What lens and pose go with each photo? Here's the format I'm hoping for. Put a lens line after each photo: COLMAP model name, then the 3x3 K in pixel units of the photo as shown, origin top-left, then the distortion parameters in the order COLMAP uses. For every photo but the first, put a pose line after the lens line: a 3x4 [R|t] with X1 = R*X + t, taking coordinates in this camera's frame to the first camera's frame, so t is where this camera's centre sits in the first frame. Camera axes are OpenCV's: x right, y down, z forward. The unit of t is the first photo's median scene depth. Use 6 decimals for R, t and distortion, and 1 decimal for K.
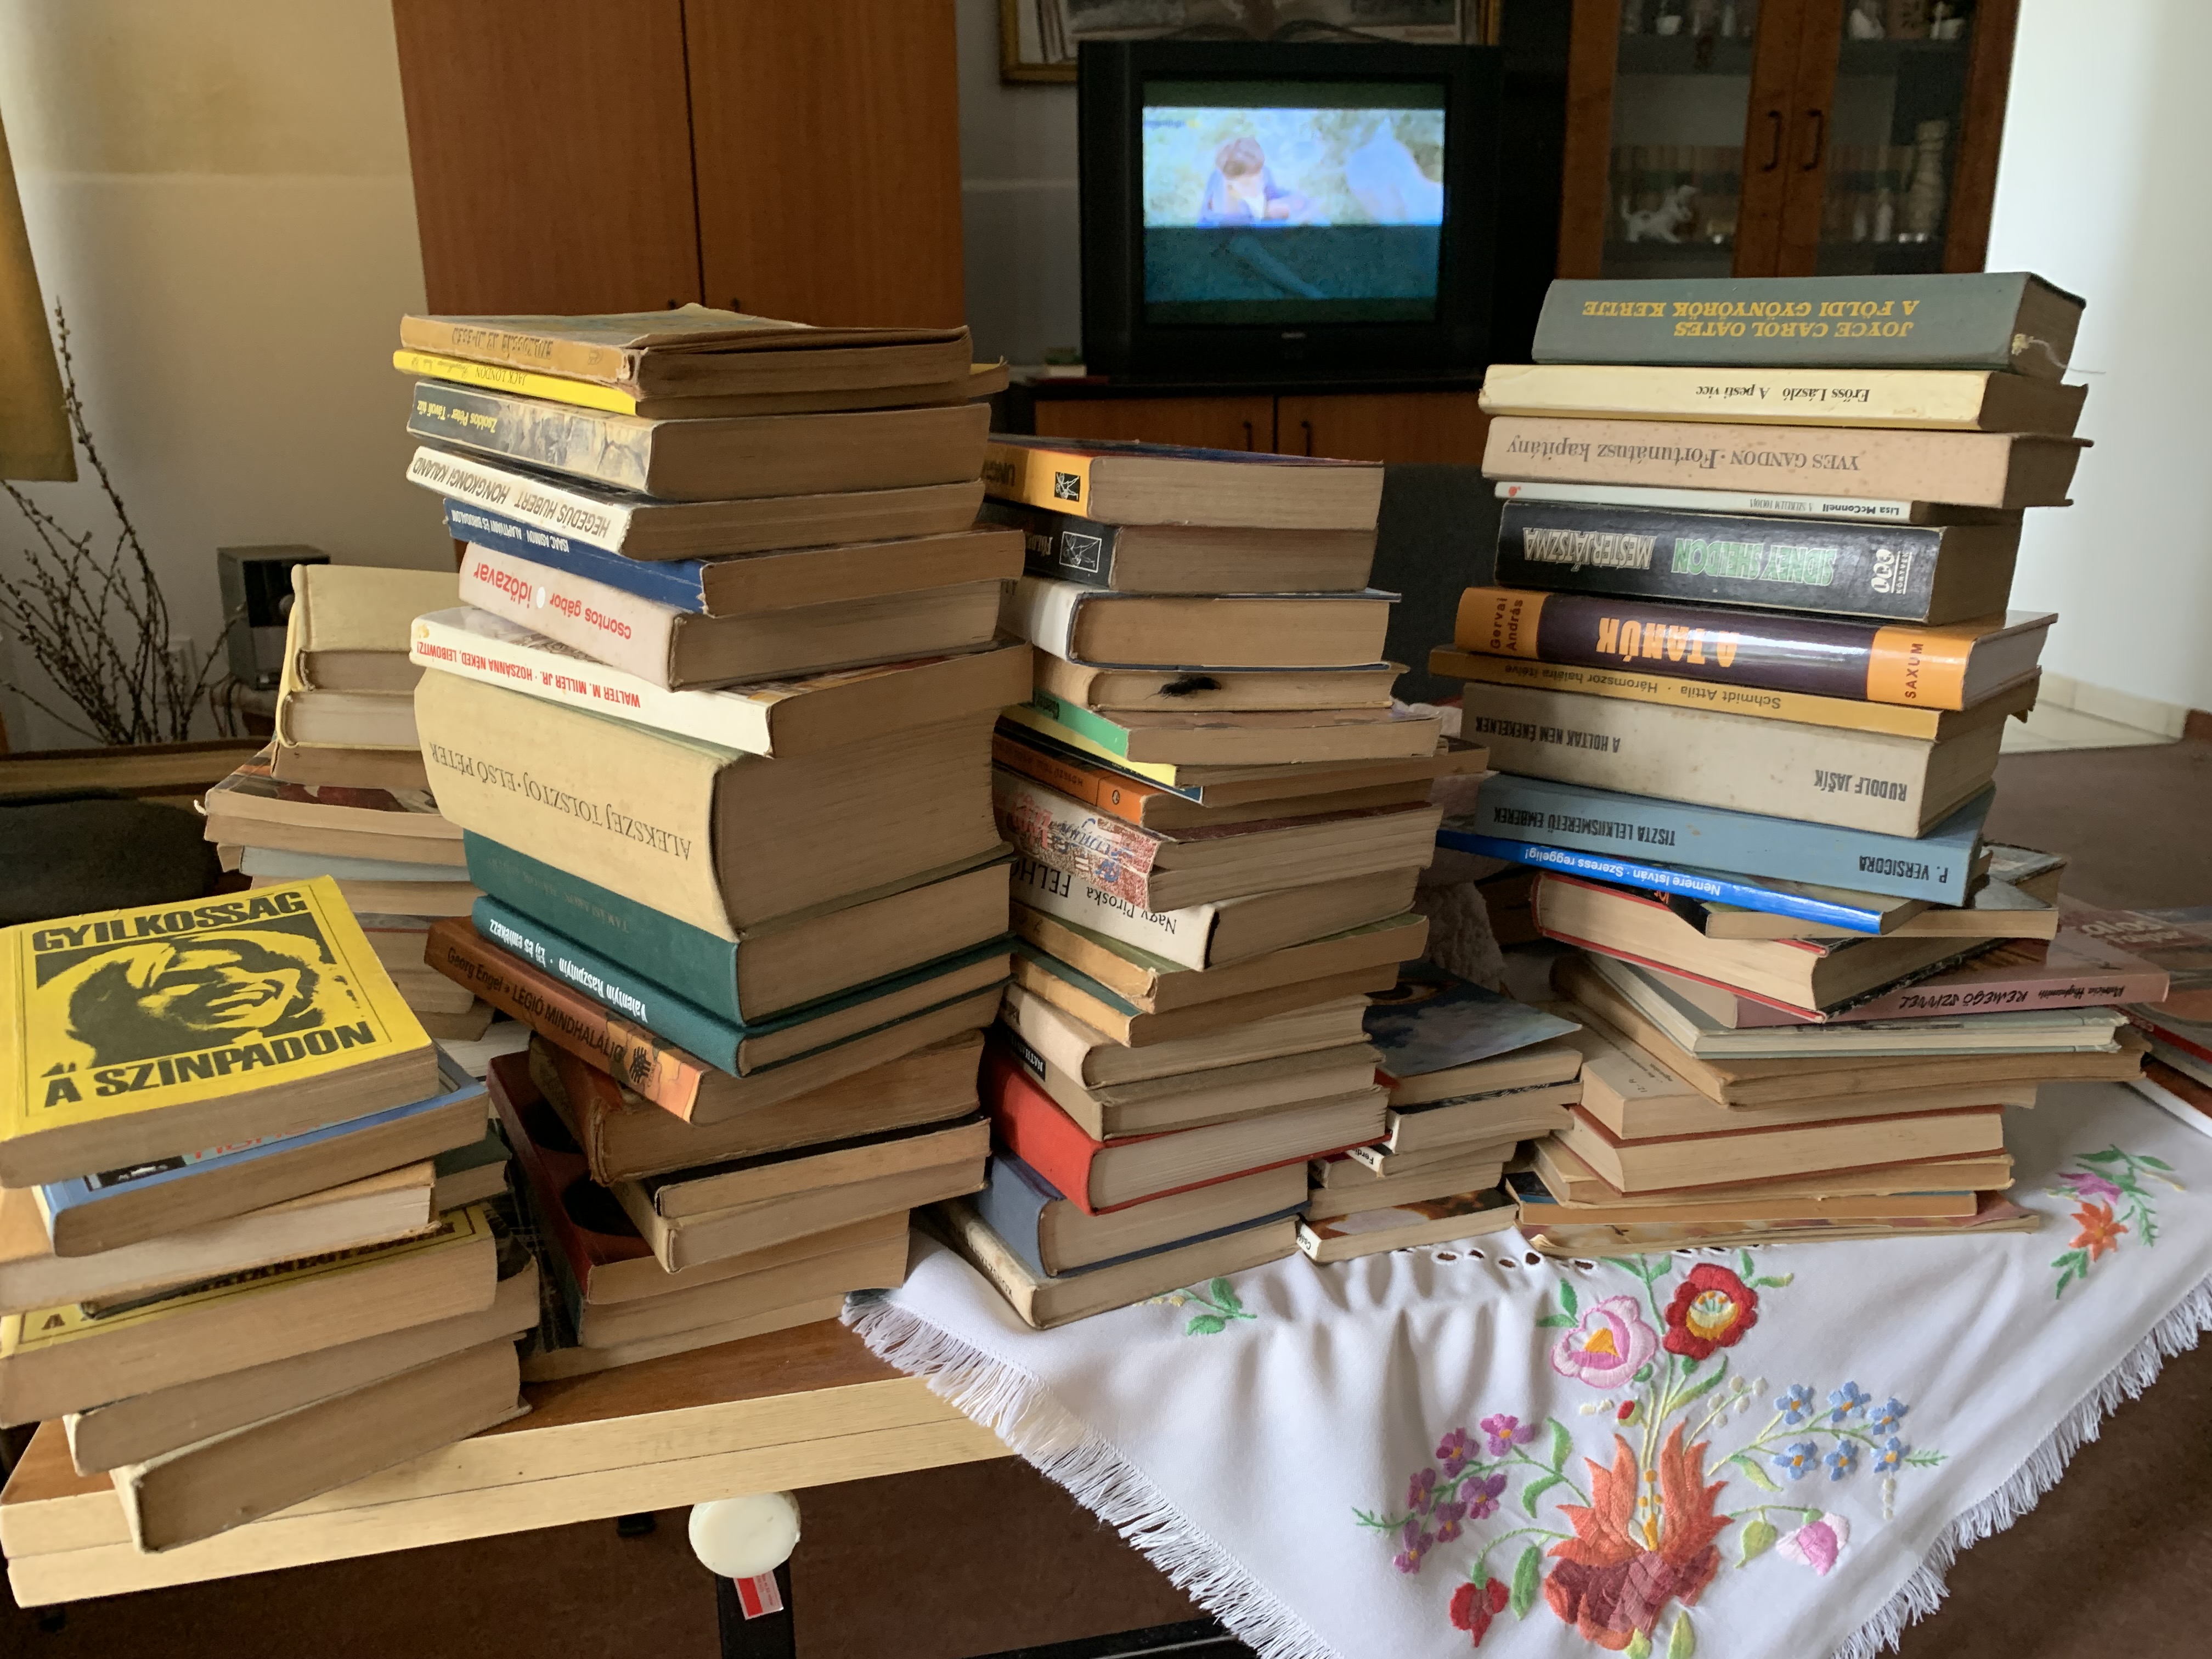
lens RADIAL K [[1682.2, 0, 1110.5], [0, 1682.2, 839.1], [0, 0, 1]] dist [-0.008277, -0.000593]
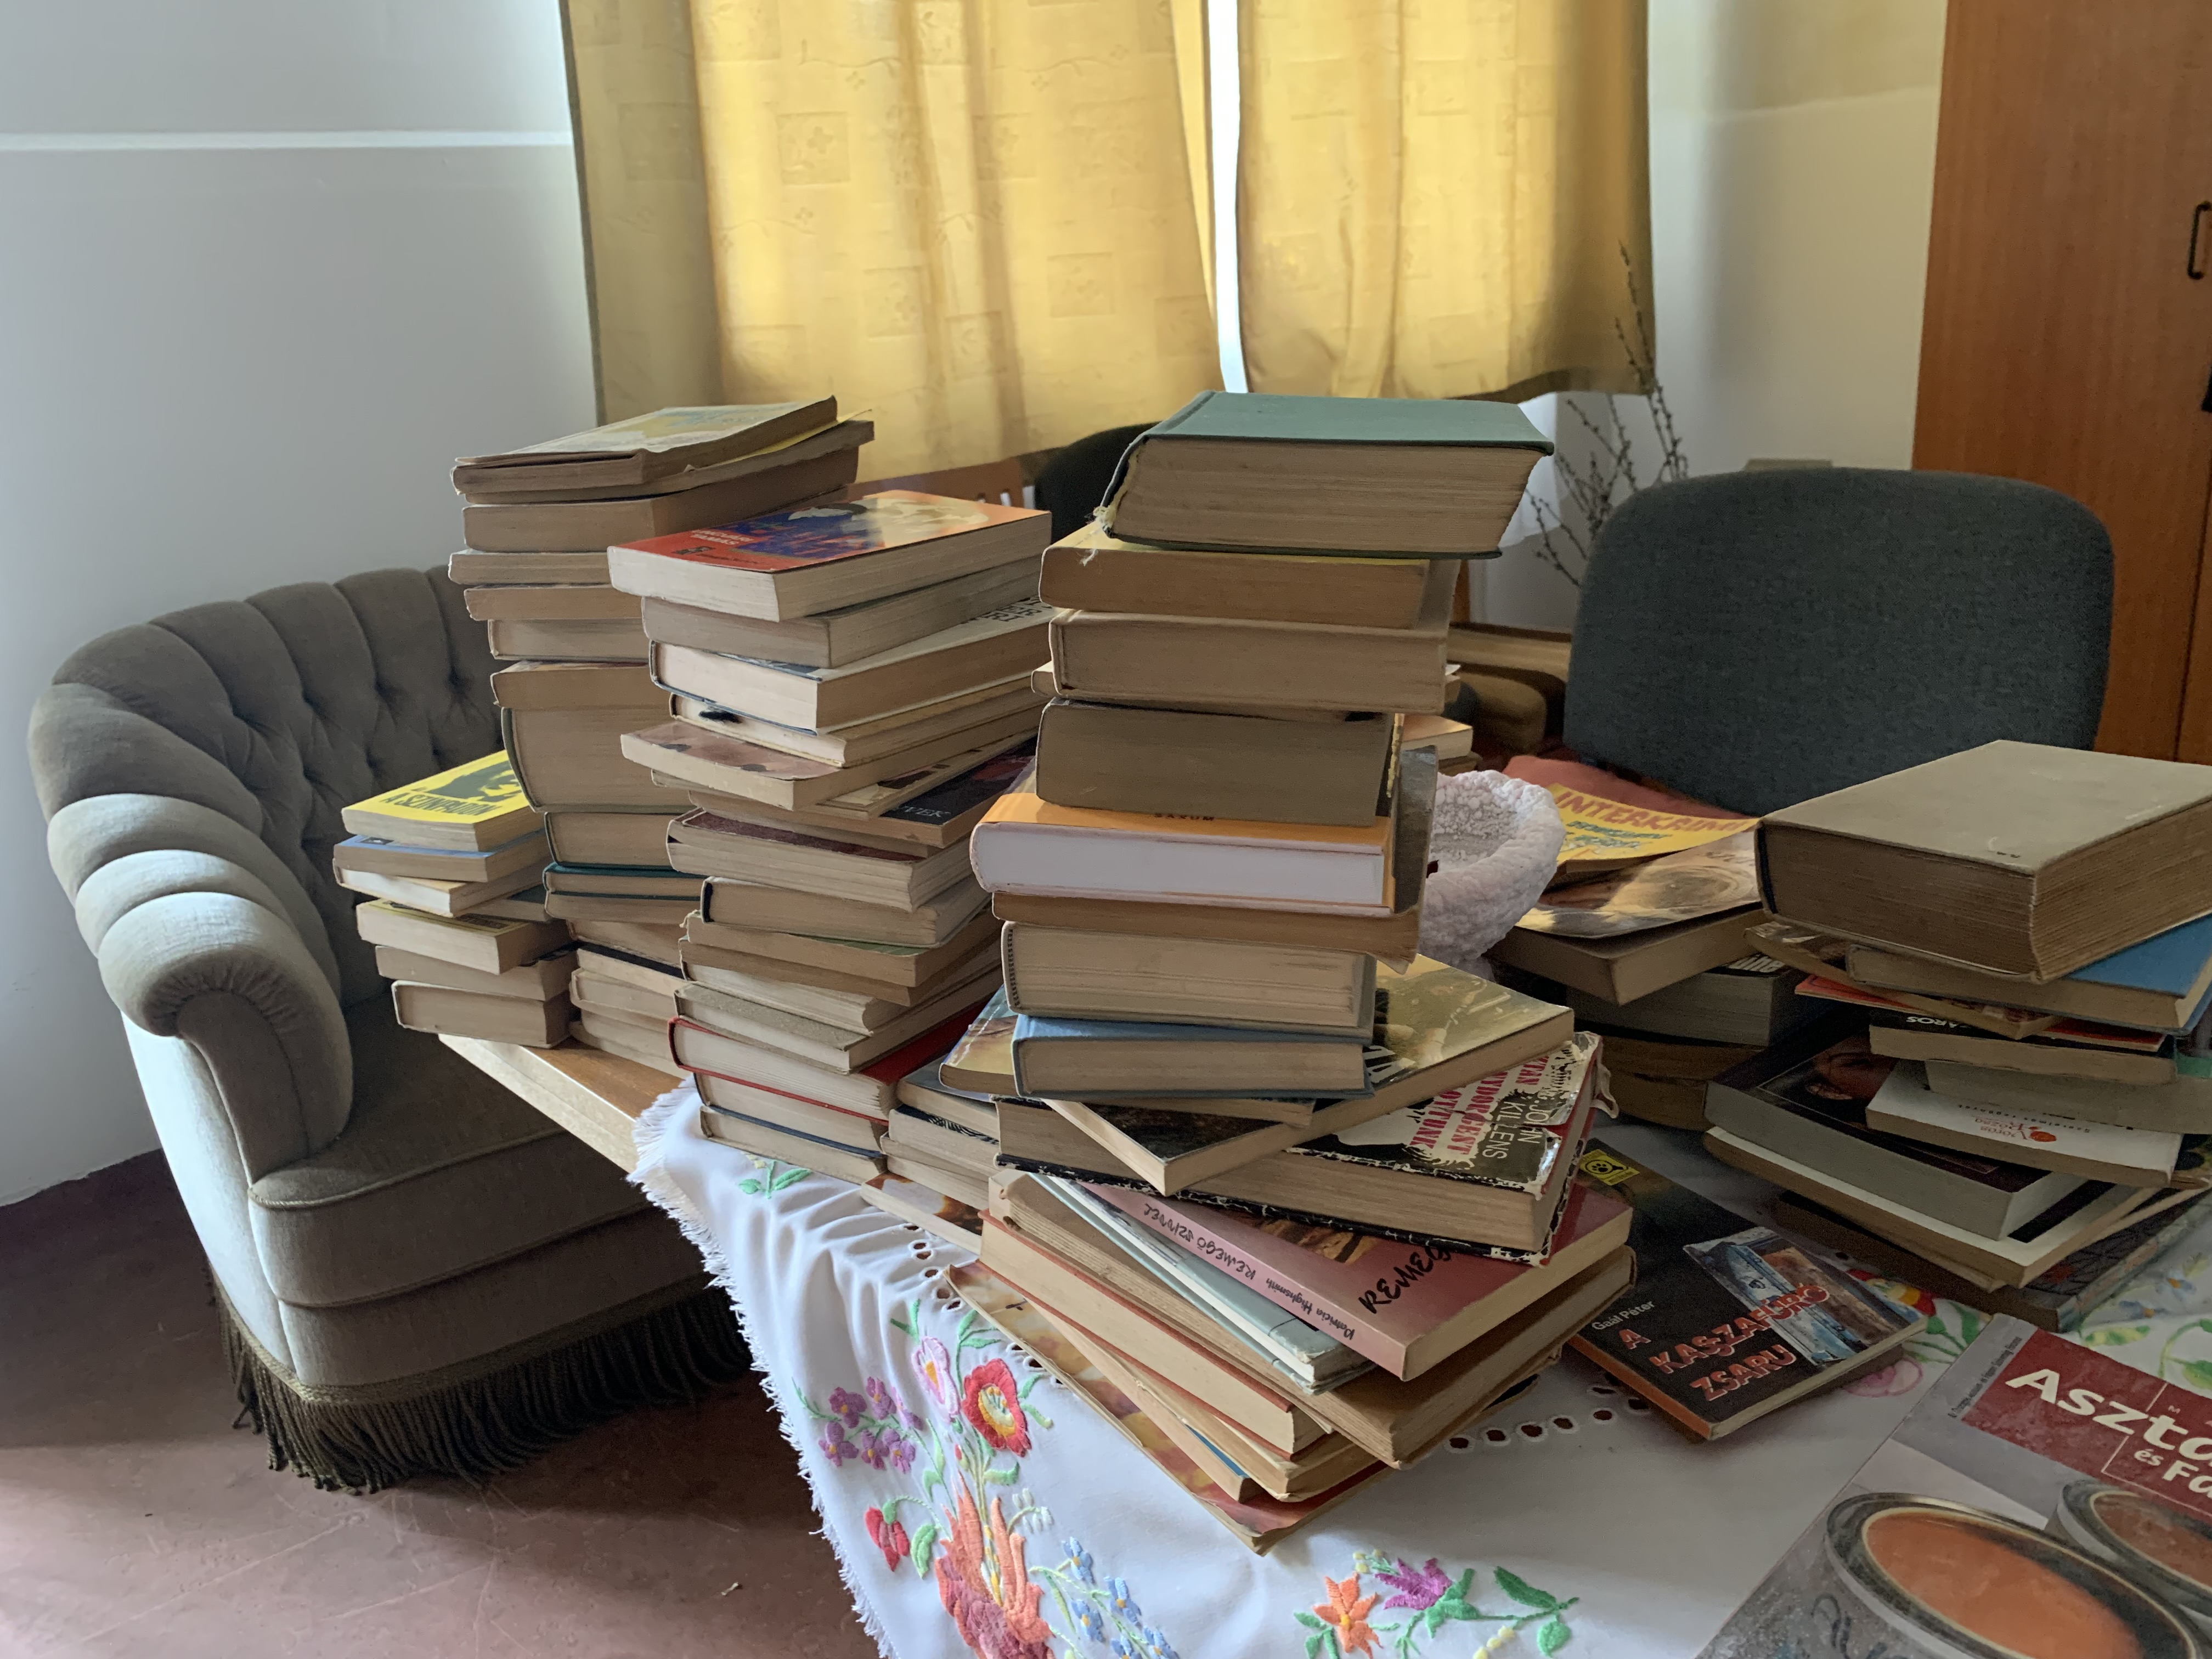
lens RADIAL K [[1682.2, 0, 1113.4], [0, 1682.2, 823.5], [0, 0, 1]] dist [-0.008277, -0.000593]
pose [[0.487279, 0.240313, -0.839529, 1.161799], [-0.184856, 0.967987, 0.169790, -0.252245], [0.853456, 0.072457, 0.516103, 0.498172]]
